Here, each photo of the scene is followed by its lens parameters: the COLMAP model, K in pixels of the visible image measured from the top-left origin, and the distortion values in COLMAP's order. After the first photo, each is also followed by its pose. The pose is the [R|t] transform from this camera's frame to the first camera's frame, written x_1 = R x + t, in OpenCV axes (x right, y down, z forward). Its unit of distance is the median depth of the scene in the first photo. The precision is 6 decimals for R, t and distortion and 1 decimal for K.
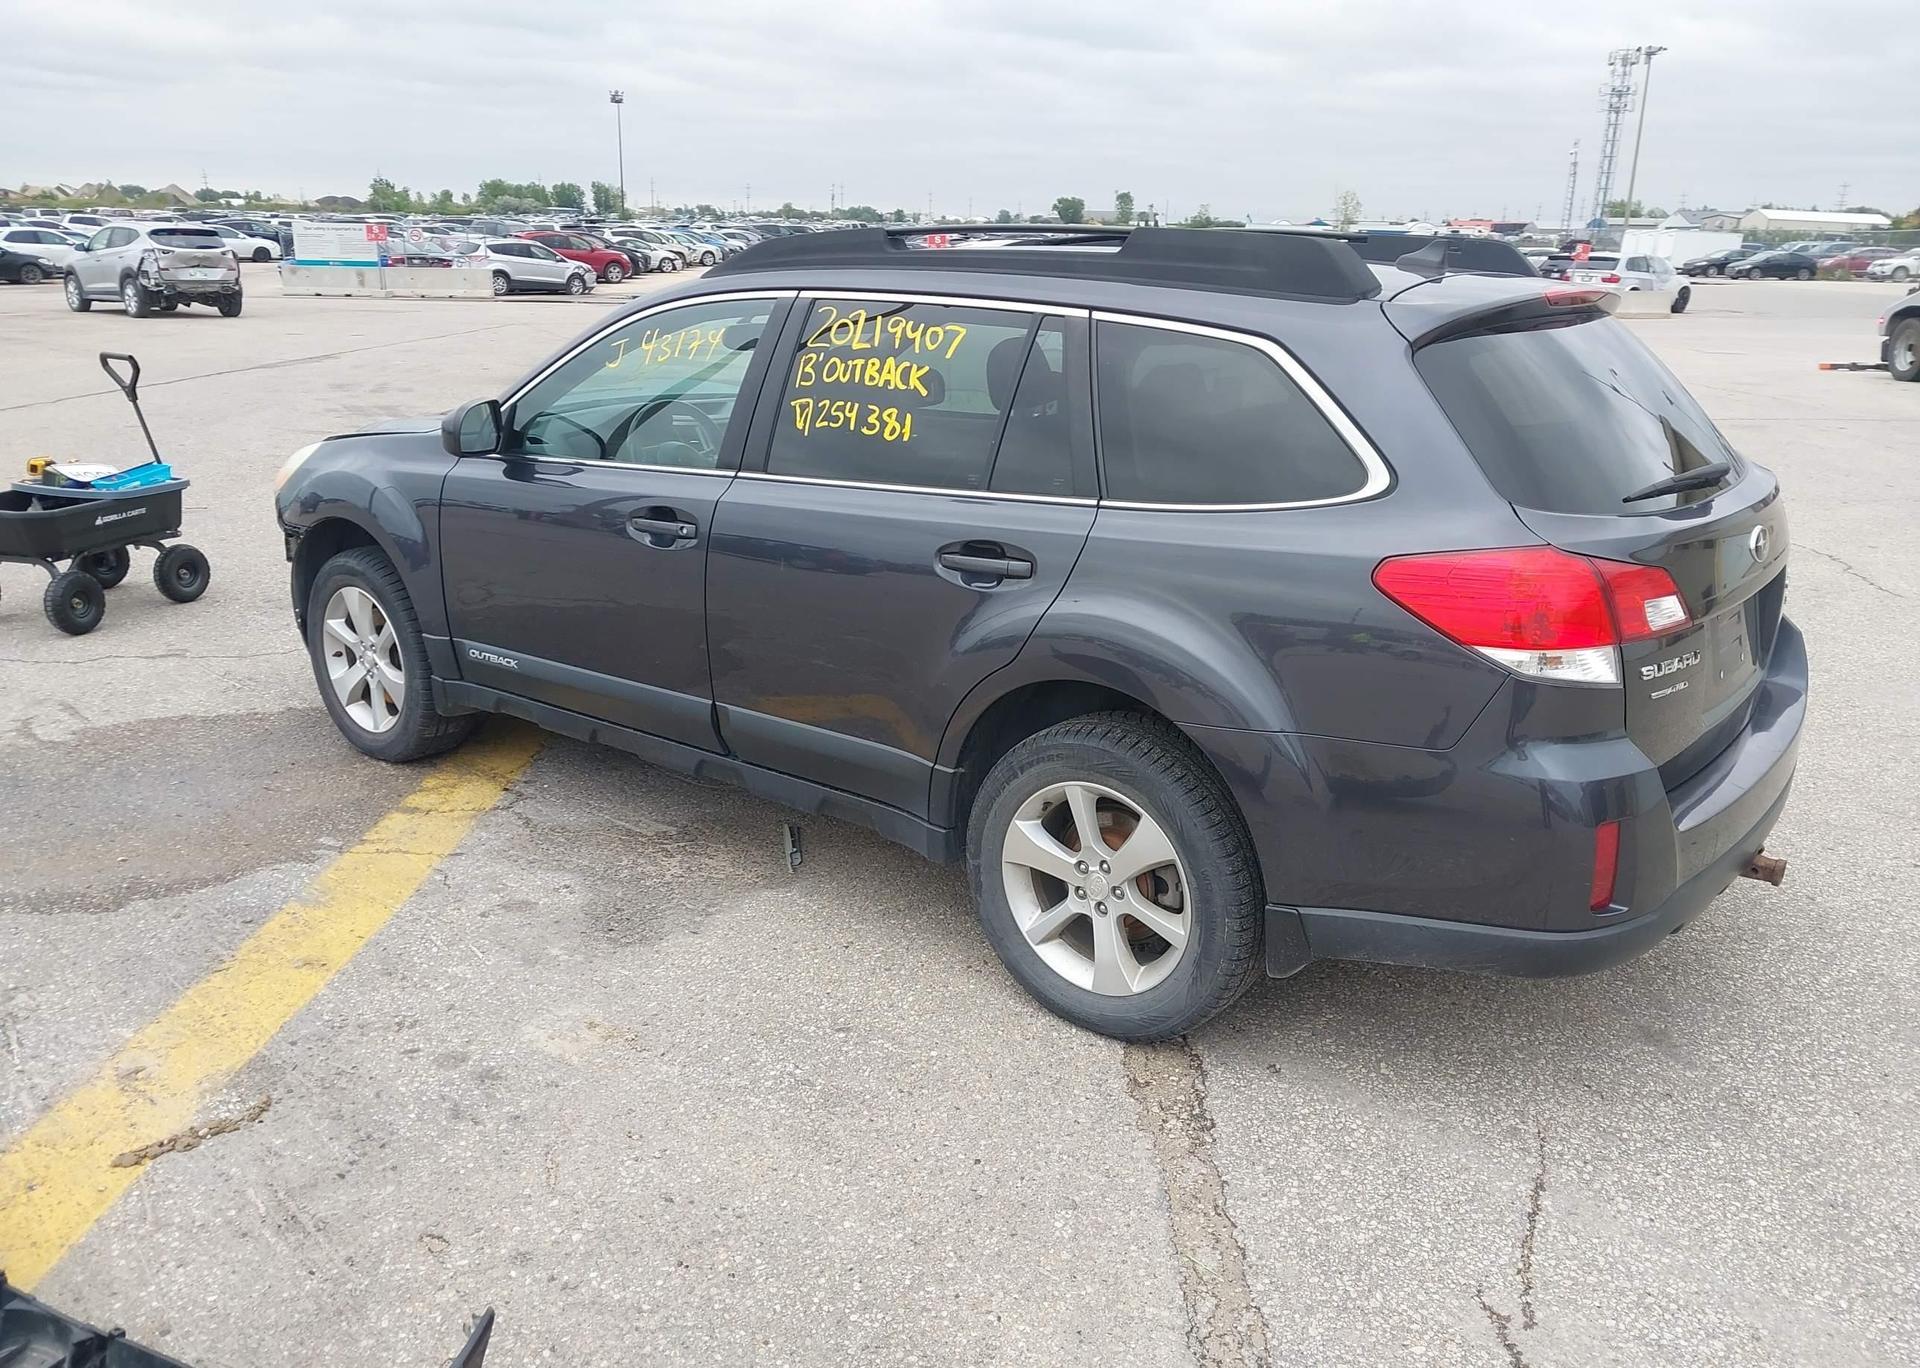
lens RADIAL K [[1522.7, 0, 953.7], [0, 1522.7, 675.3], [0, 0, 1]] dist [0.023036, -0.019202]
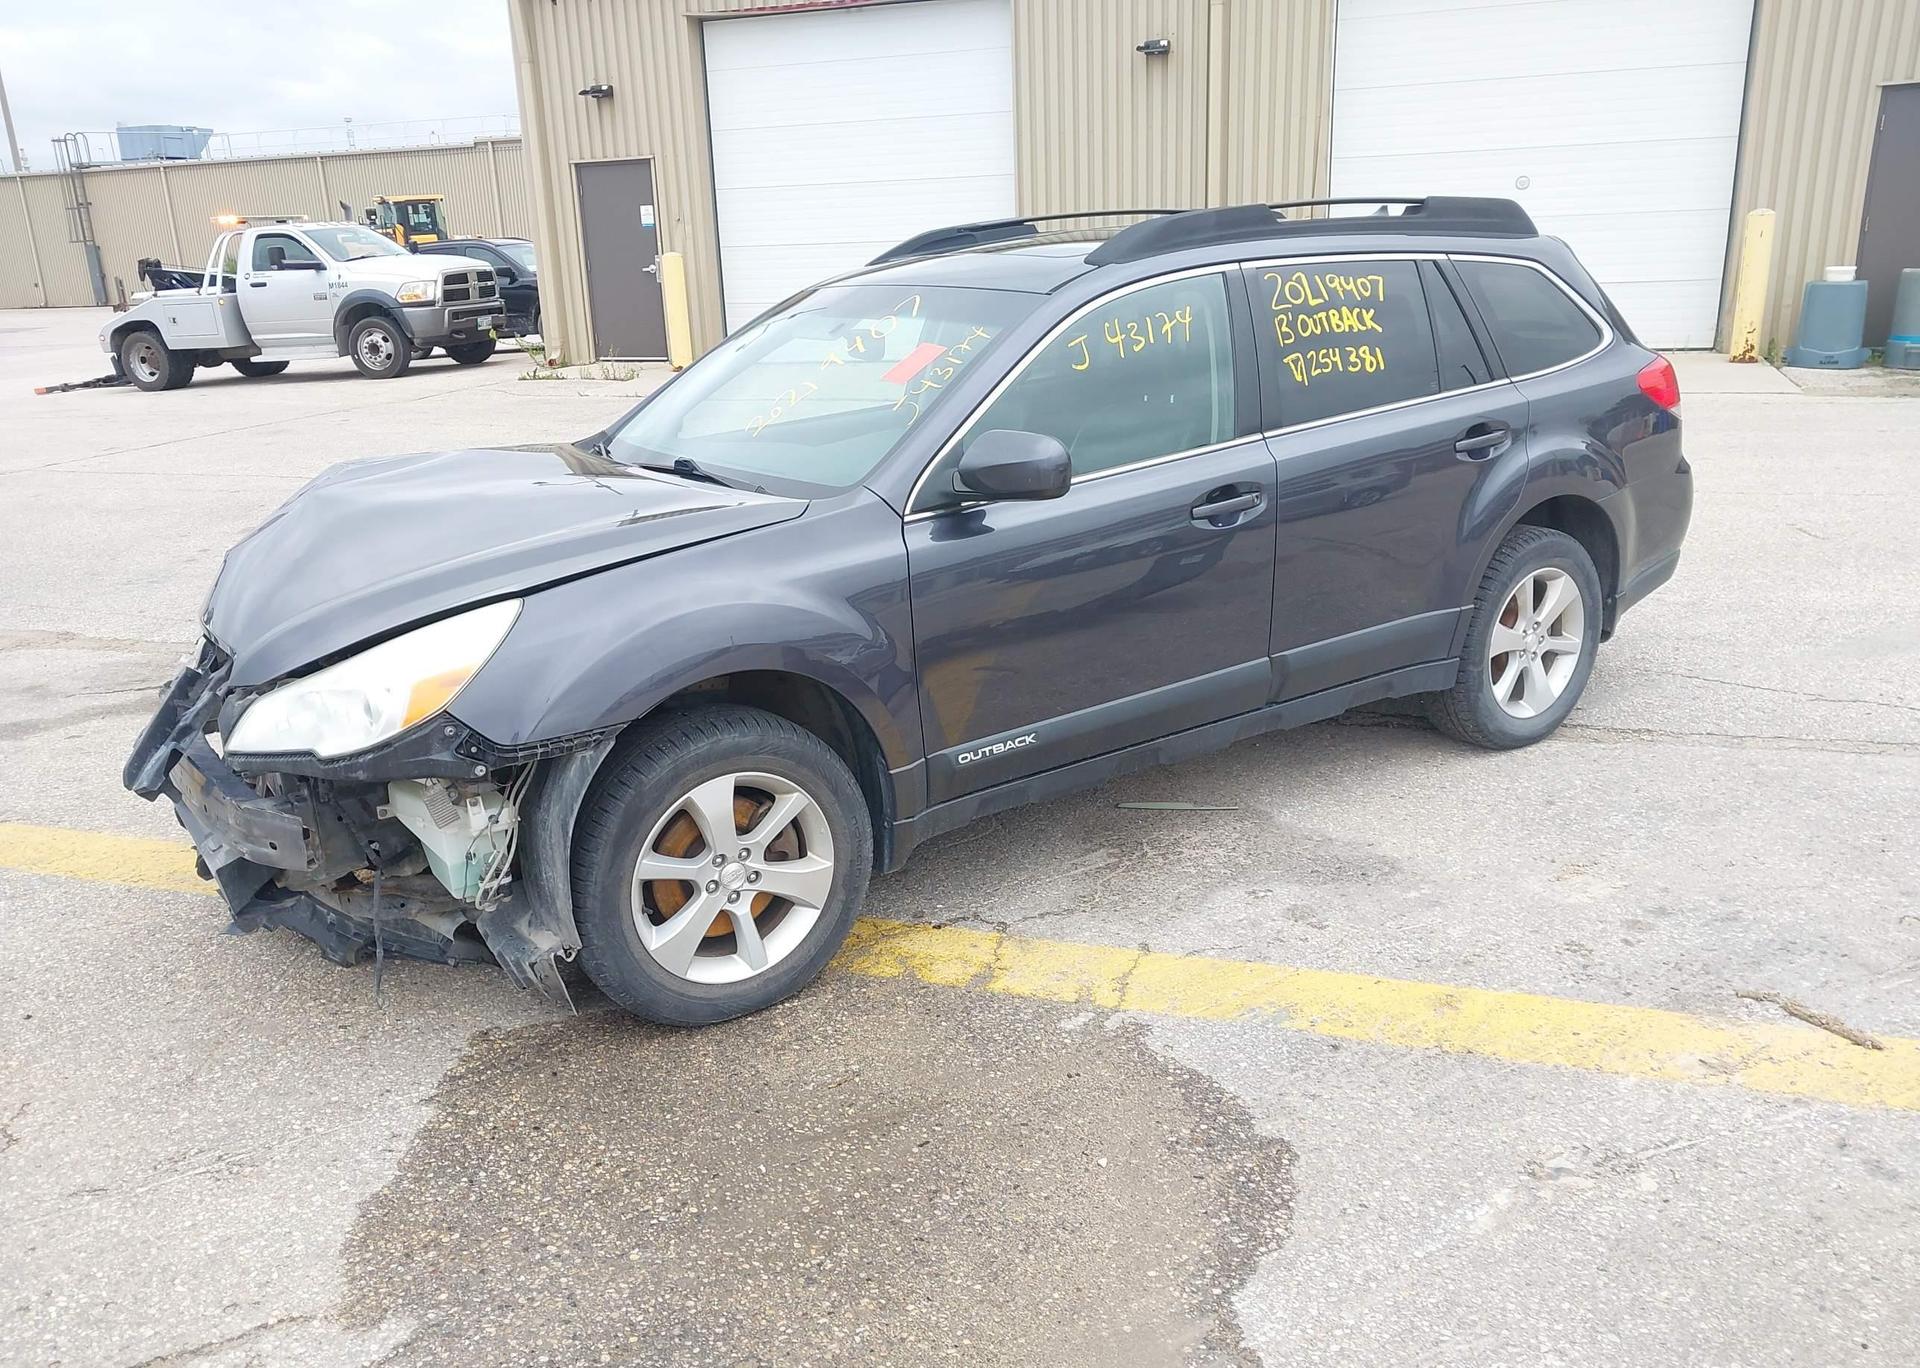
lens RADIAL K [[1522.7, 0, 946.3], [0, 1522.7, 683.0], [0, 0, 1]] dist [0.023036, -0.019202]
pose [[0.294760, -0.295785, 0.908641, -1.271617], [0.310083, 0.929038, 0.201835, -0.264799], [-0.903861, 0.222261, 0.365561, 0.882226]]
